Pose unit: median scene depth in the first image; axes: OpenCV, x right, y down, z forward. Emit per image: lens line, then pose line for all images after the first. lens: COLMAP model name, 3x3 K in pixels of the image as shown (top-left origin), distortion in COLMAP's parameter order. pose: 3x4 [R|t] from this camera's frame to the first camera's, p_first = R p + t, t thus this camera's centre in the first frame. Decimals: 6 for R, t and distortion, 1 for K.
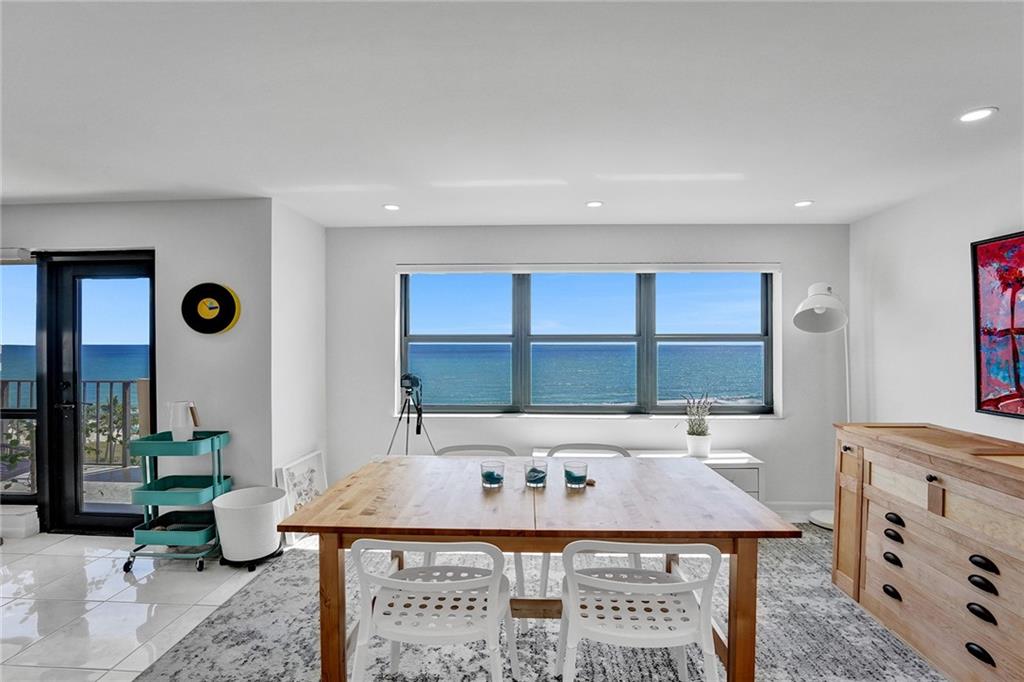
lens RADIAL K [[474.7, 0, 512.6], [0, 474.7, 347.4], [0, 0, 1]] dist [-0.026801, 0.004064]
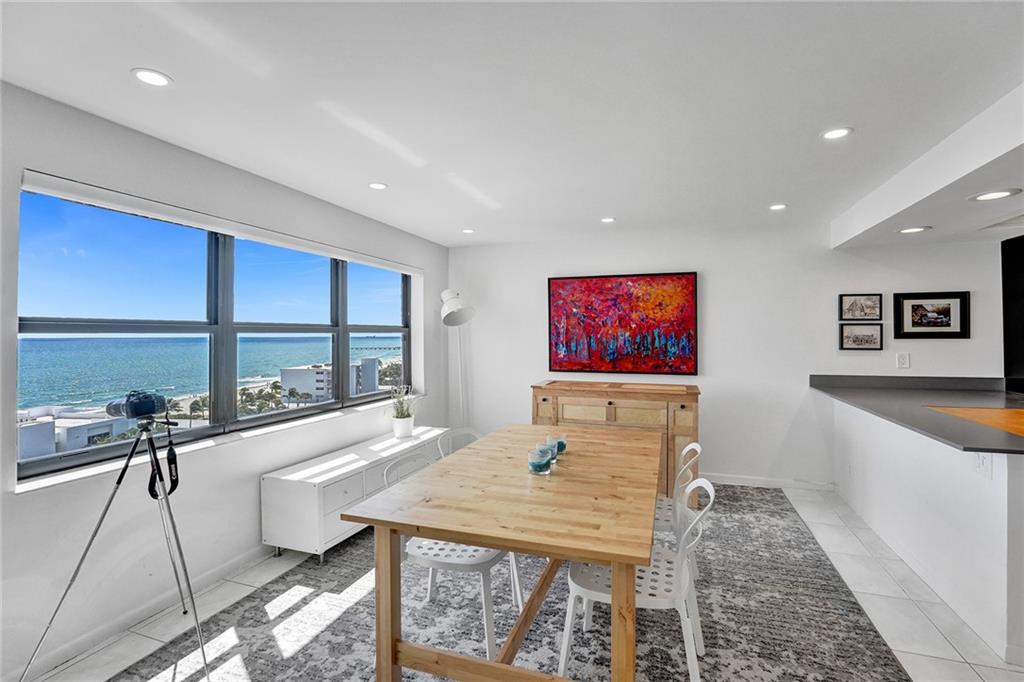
lens RADIAL K [[474.7, 0, 511.0], [0, 474.7, 330.5], [0, 0, 1]] dist [-0.026801, 0.004064]
pose [[0.287777, 0.005401, 0.957682, -0.590585], [0.011898, 0.999887, -0.009214, -0.003390], [-0.957624, 0.014046, 0.287680, 0.439619]]
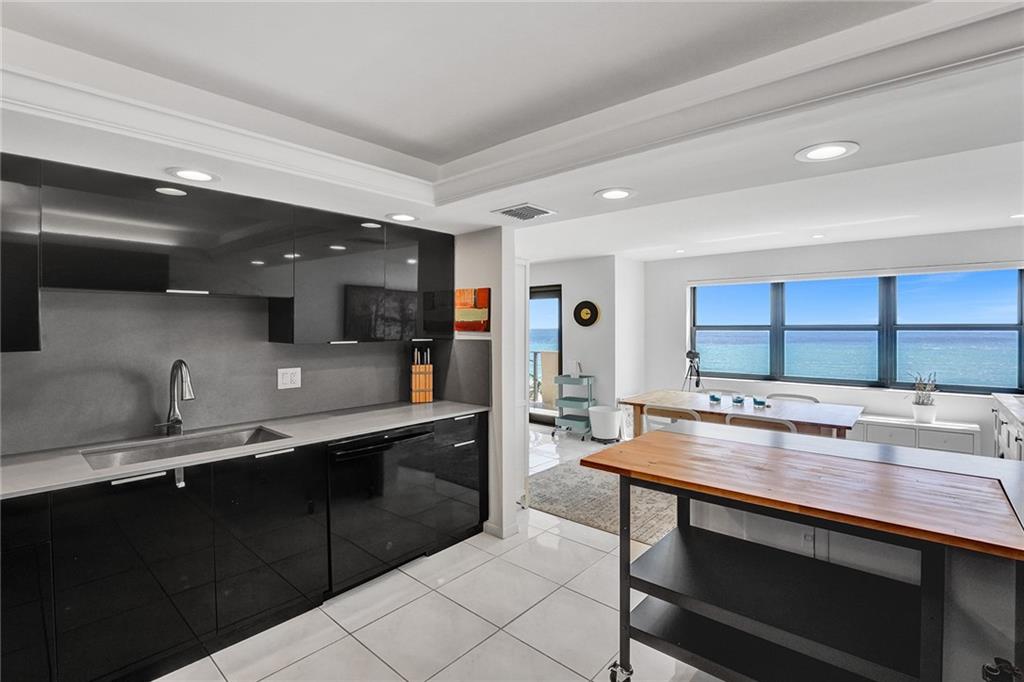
lens RADIAL K [[474.7, 0, 507.9], [0, 474.7, 325.4], [0, 0, 1]] dist [-0.026801, 0.004064]
pose [[0.773534, -0.003251, -0.633747, 0.319512], [-0.003302, 0.999953, -0.009160, -0.012372], [0.633746, 0.009178, 0.773486, -0.658528]]
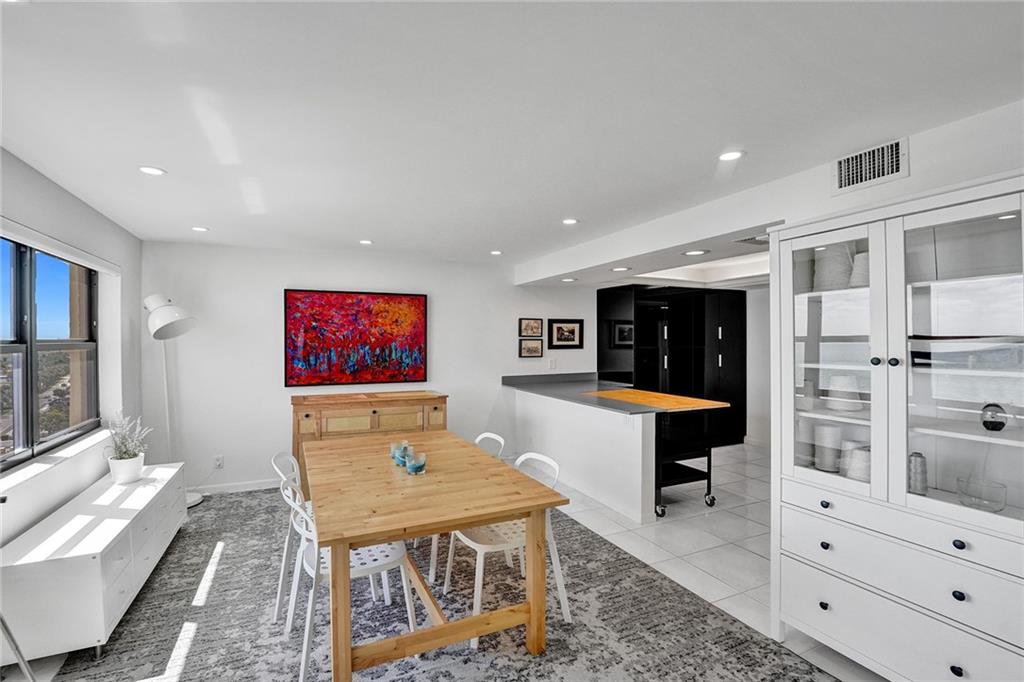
lens RADIAL K [[474.7, 0, 514.9], [0, 474.7, 344.4], [0, 0, 1]] dist [-0.026801, 0.004064]
pose [[-0.466687, -0.010623, 0.884359, -0.690819], [0.009296, 0.999814, 0.016915, -0.029513], [-0.884374, 0.016115, -0.466501, 0.764778]]
